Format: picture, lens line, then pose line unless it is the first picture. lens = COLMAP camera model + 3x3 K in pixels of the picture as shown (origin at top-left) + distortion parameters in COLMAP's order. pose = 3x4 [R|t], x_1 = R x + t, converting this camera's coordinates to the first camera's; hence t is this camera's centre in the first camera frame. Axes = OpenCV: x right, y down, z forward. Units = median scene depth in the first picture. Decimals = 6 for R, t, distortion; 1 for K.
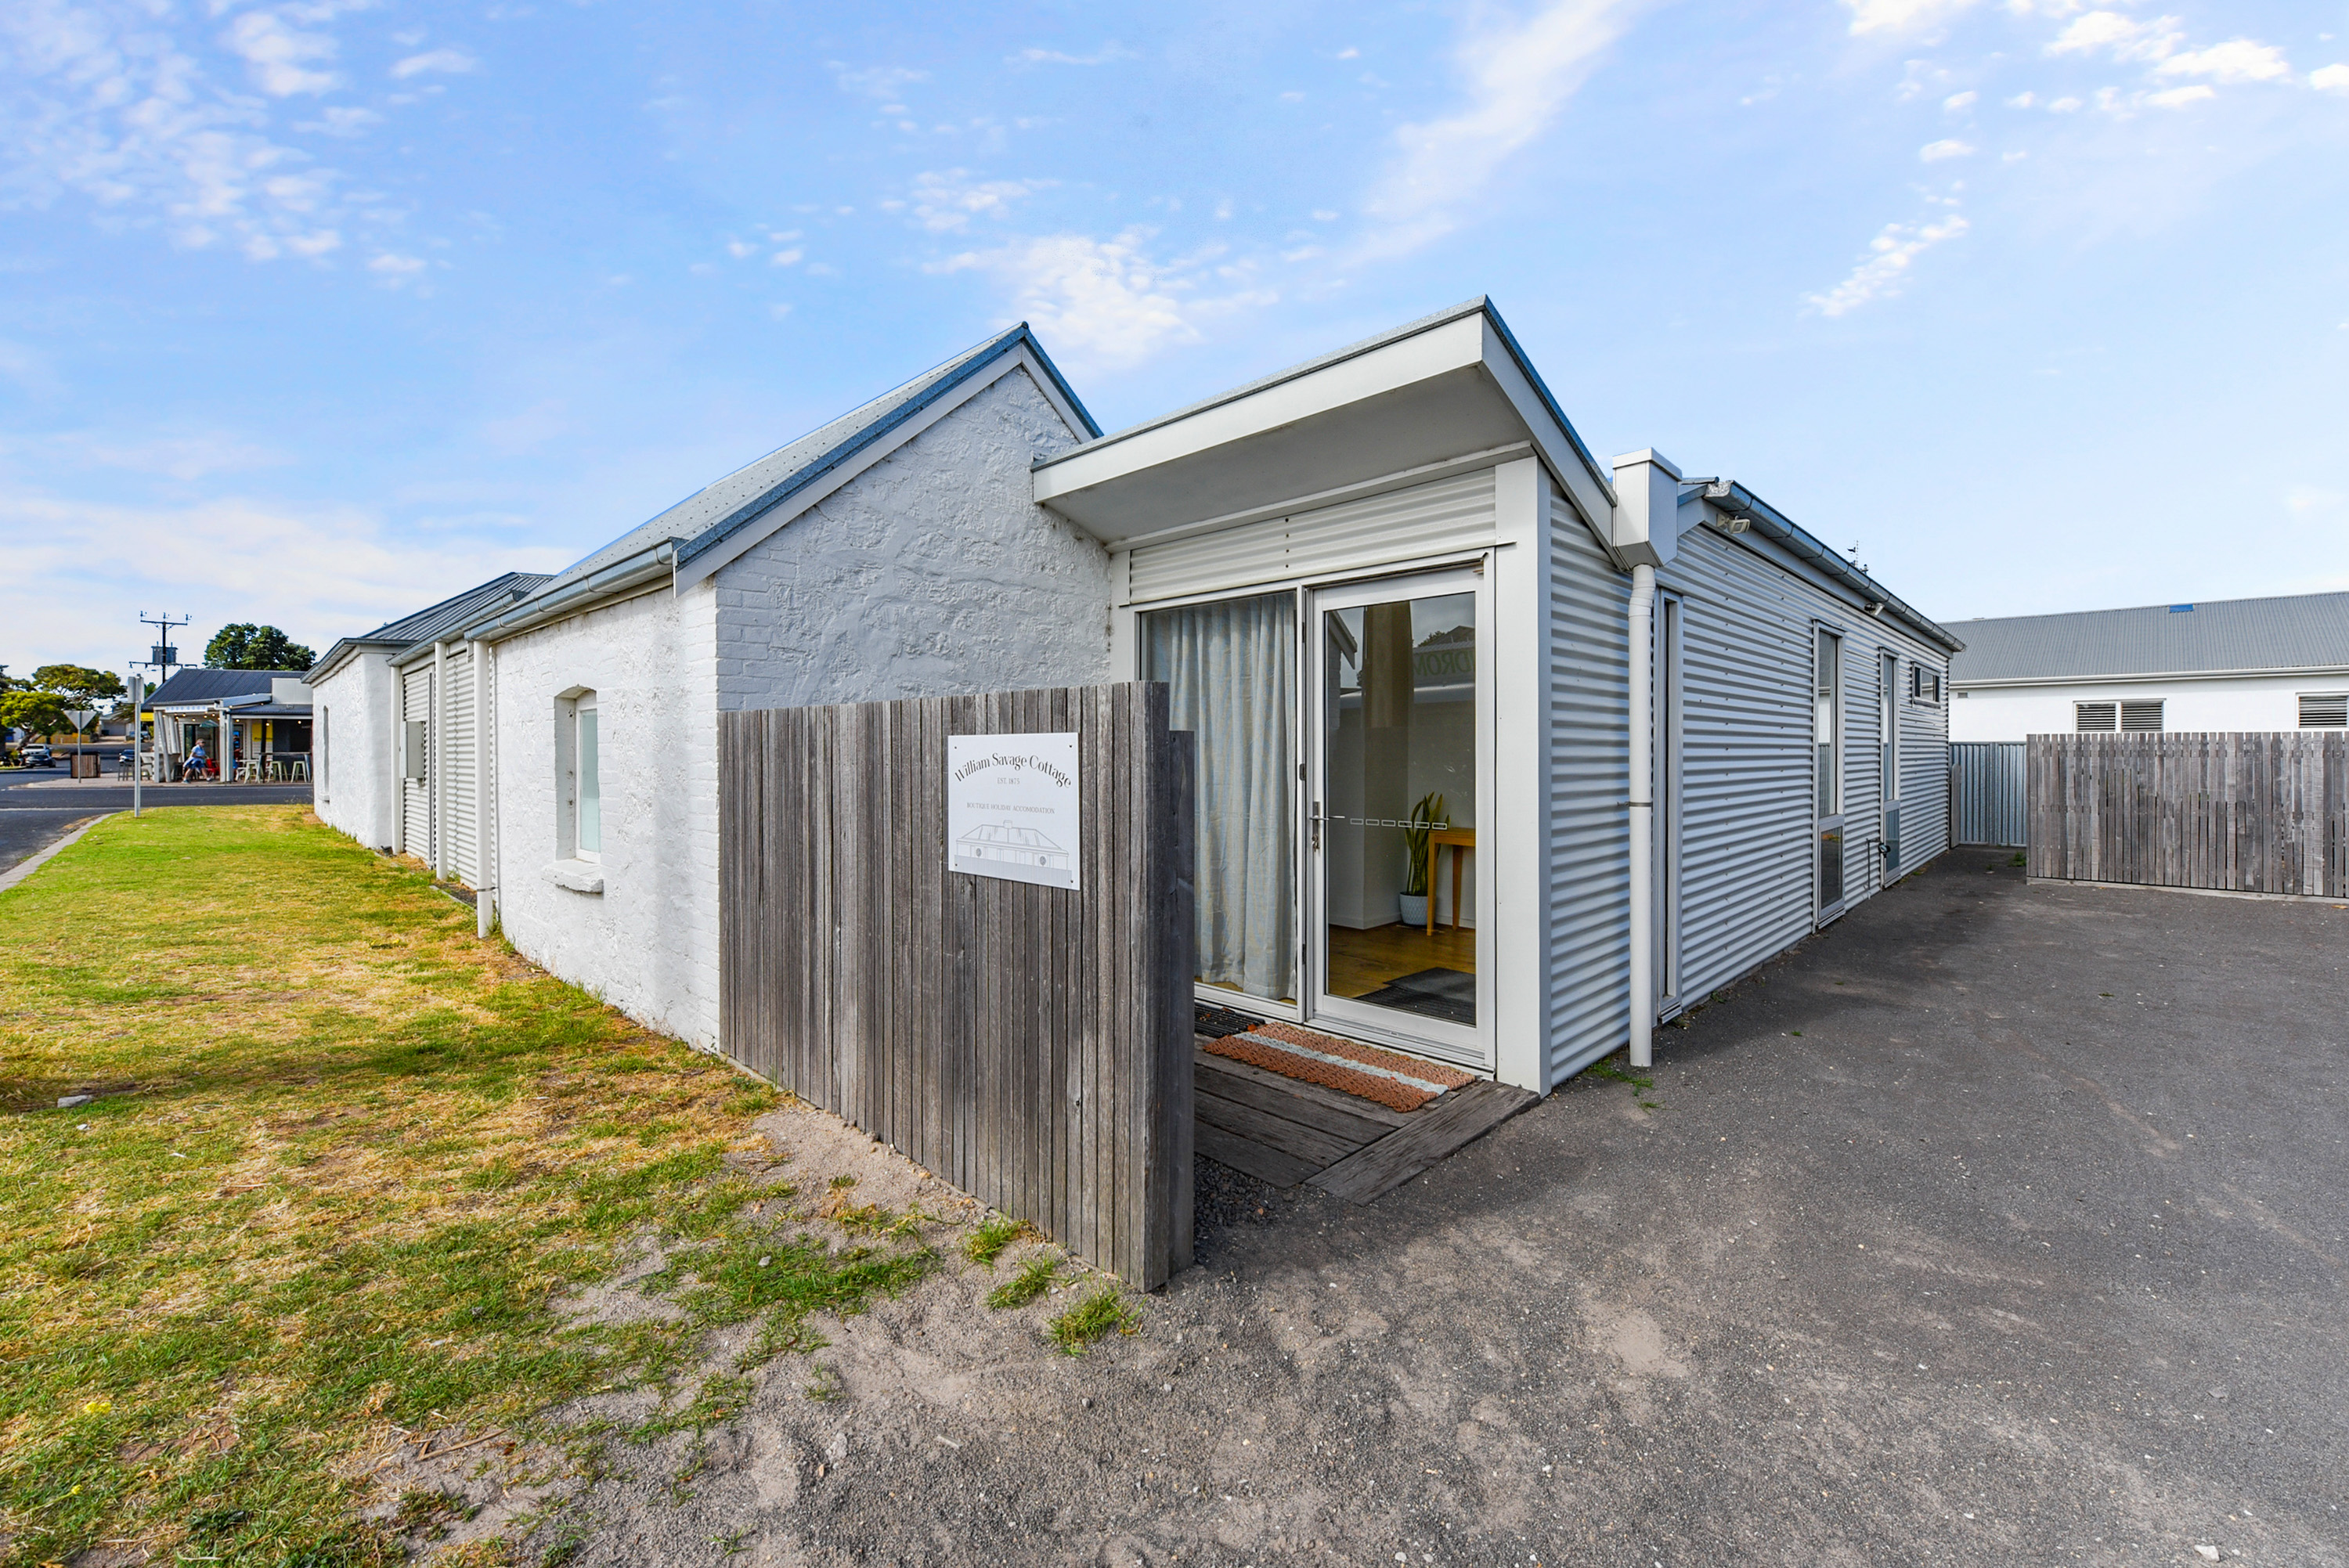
lens RADIAL K [[982.3, 0, 1177.5], [0, 982.3, 755.0], [0, 0, 1]] dist [0.001988, 0.000111]
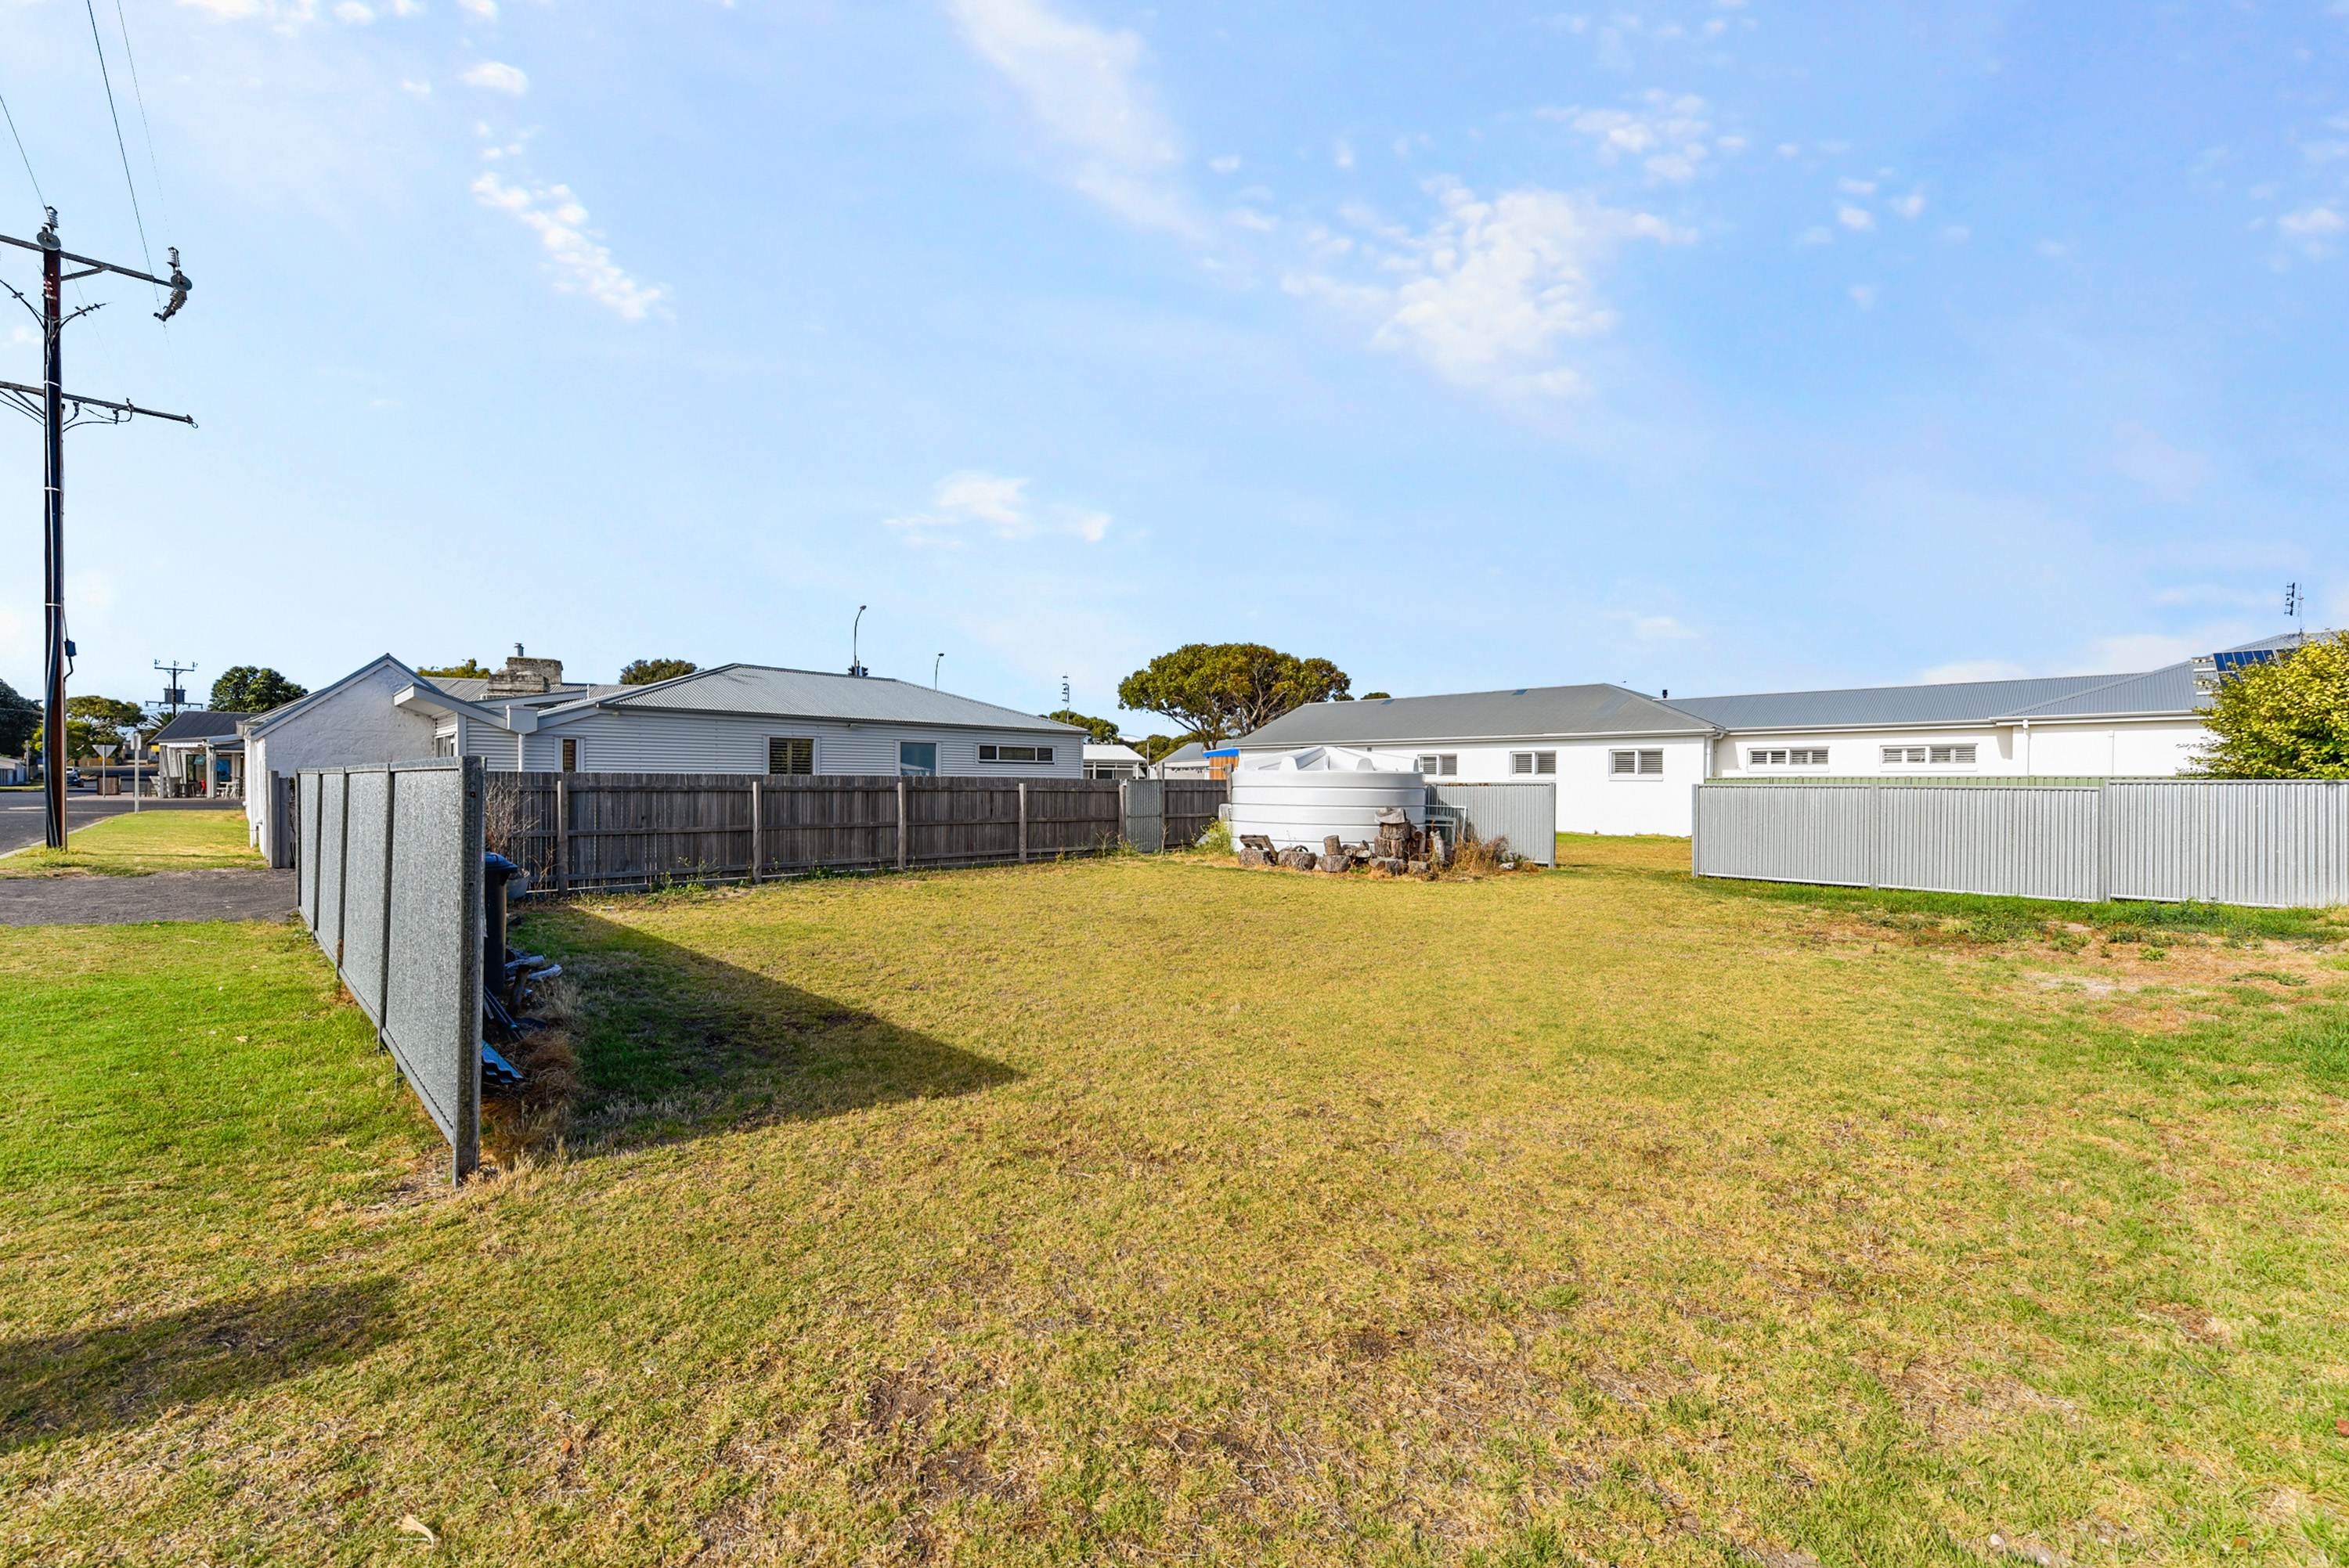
lens RADIAL K [[937.2, 0, 1174.5], [0, 937.2, 784.0], [0, 0, 1]] dist [0.002424, -0.000045]
pose [[0.999935, 0.005265, 0.010131, 2.744295], [-0.005282, 0.999985, 0.001696, -0.014396], [-0.010122, -0.001750, 0.999947, -2.450755]]
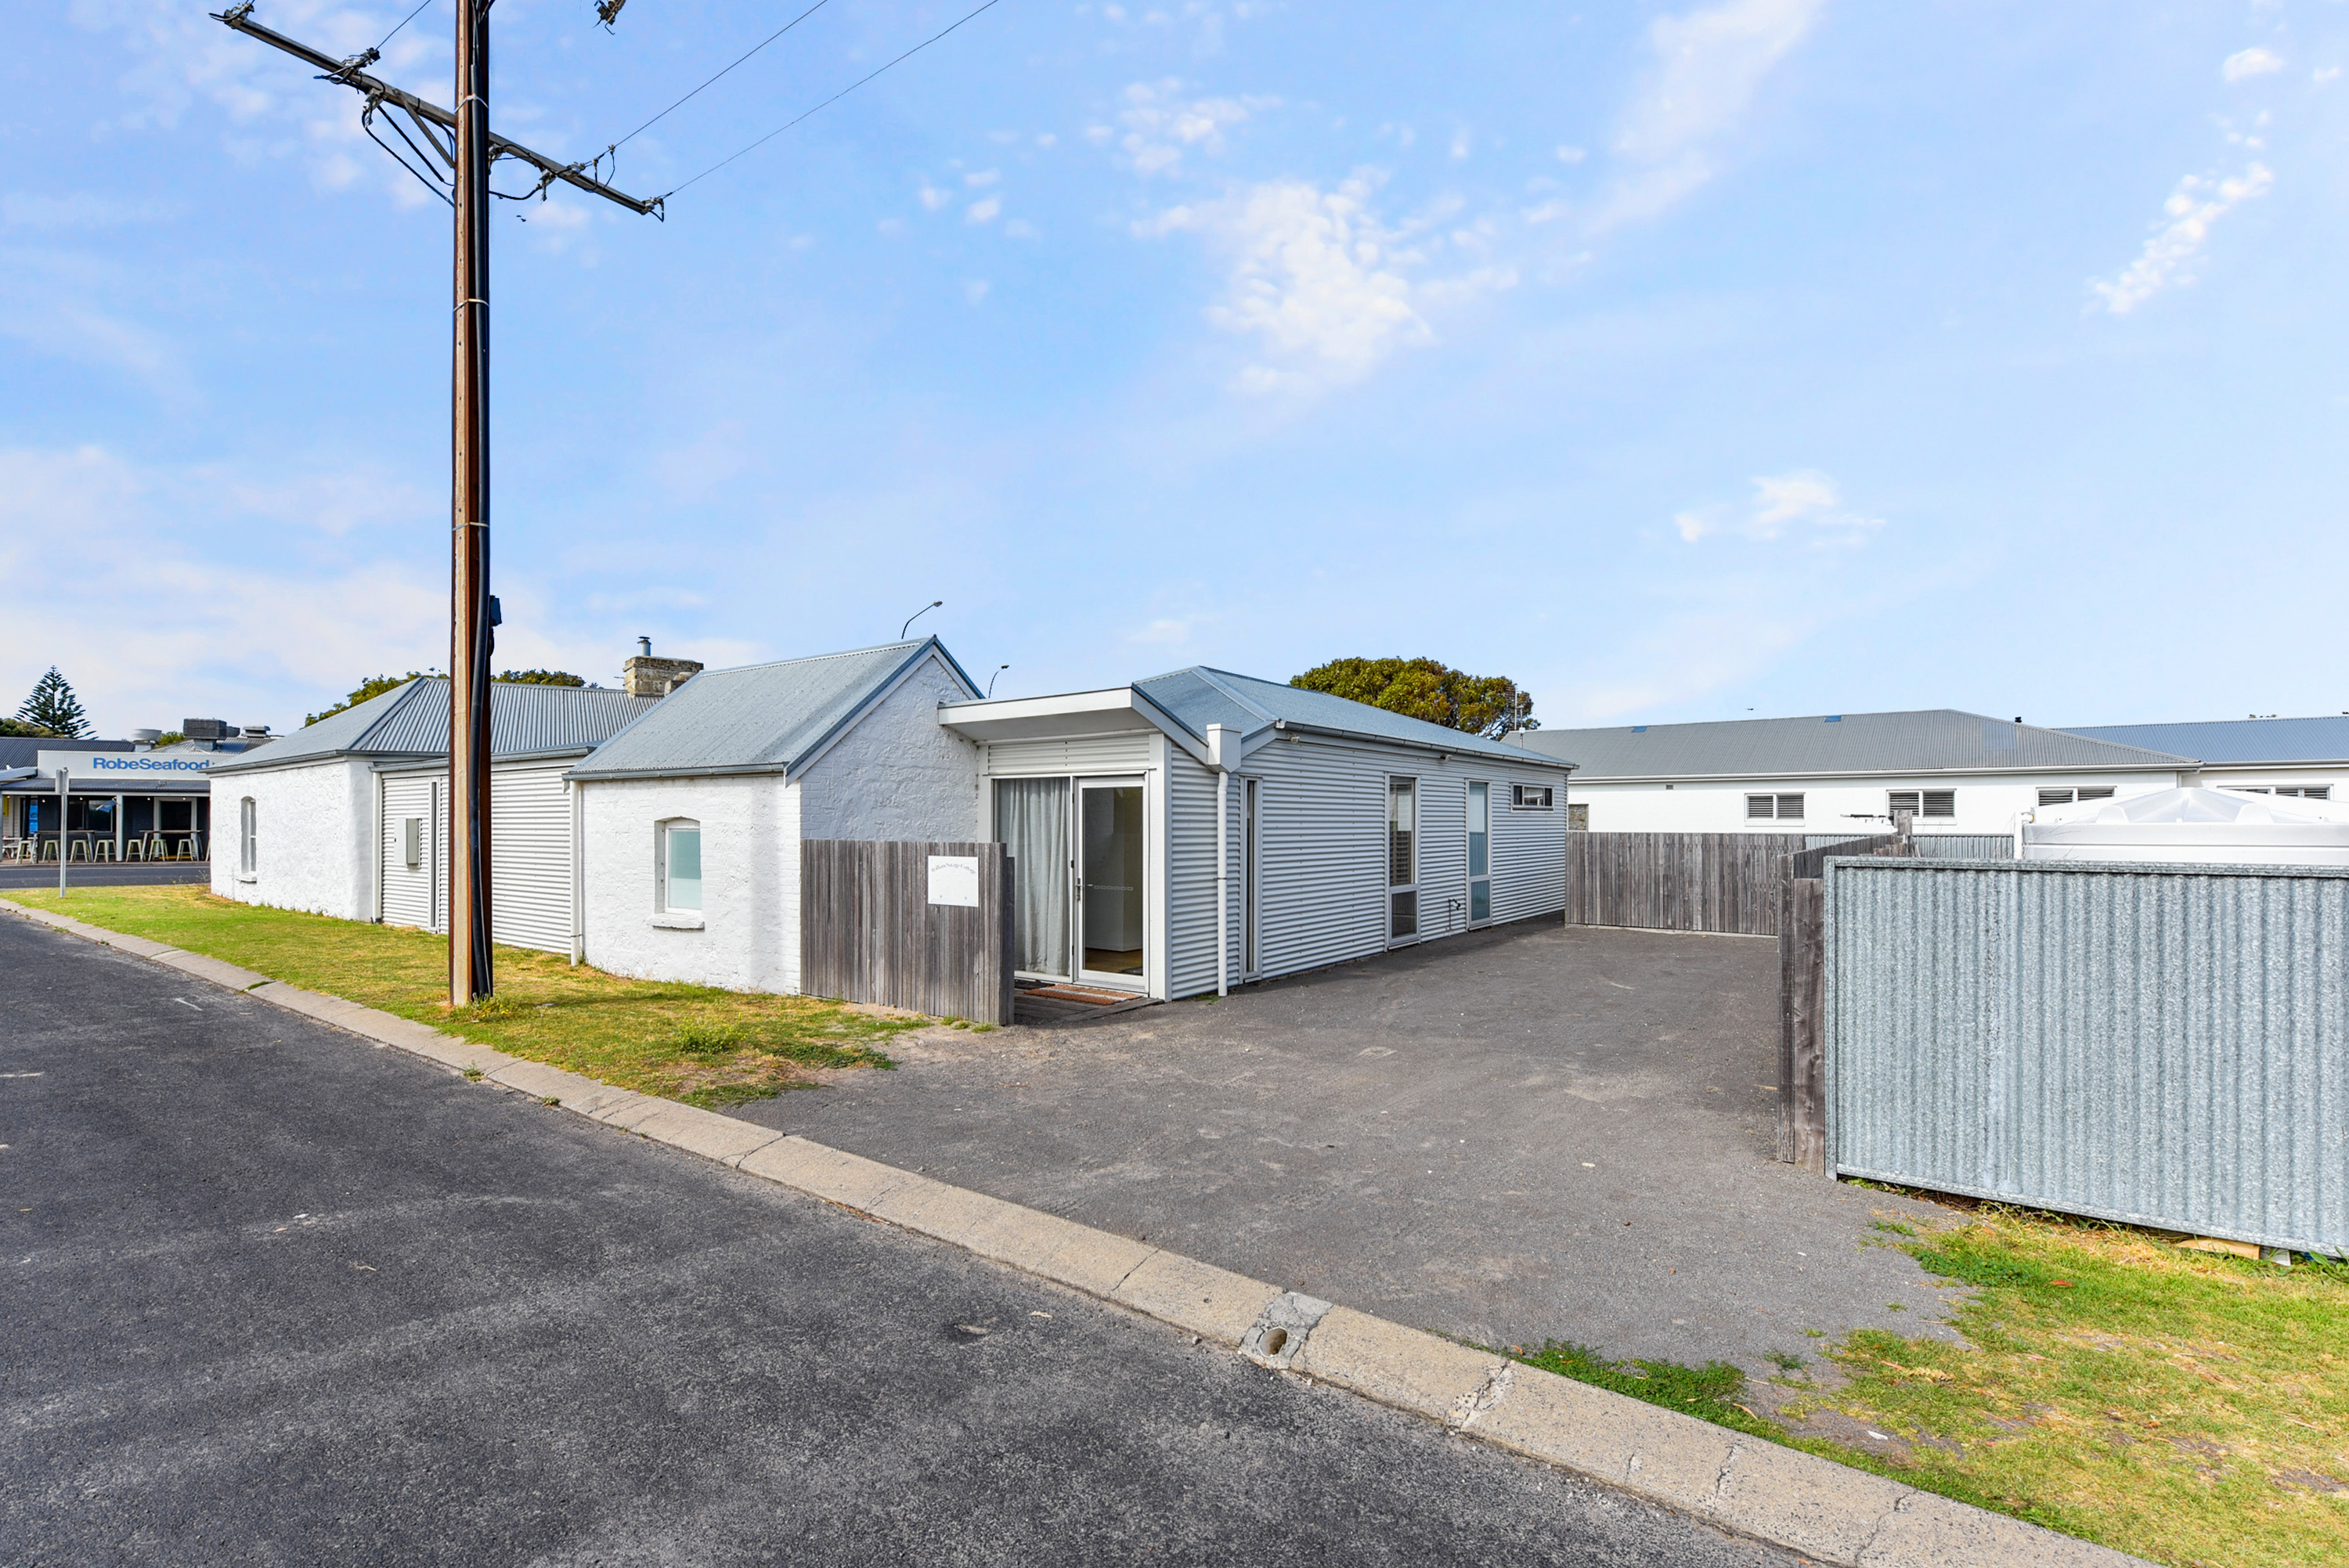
lens RADIAL K [[1097.4, 0, 1173.4], [0, 1097.4, 812.9], [0, 0, 1]] dist [0.001600, 0.000293]
pose [[0.991003, 0.002709, 0.133812, 0.025926], [-0.001197, 0.999935, -0.011380, -0.065659], [-0.133834, 0.011118, 0.990941, -1.347700]]
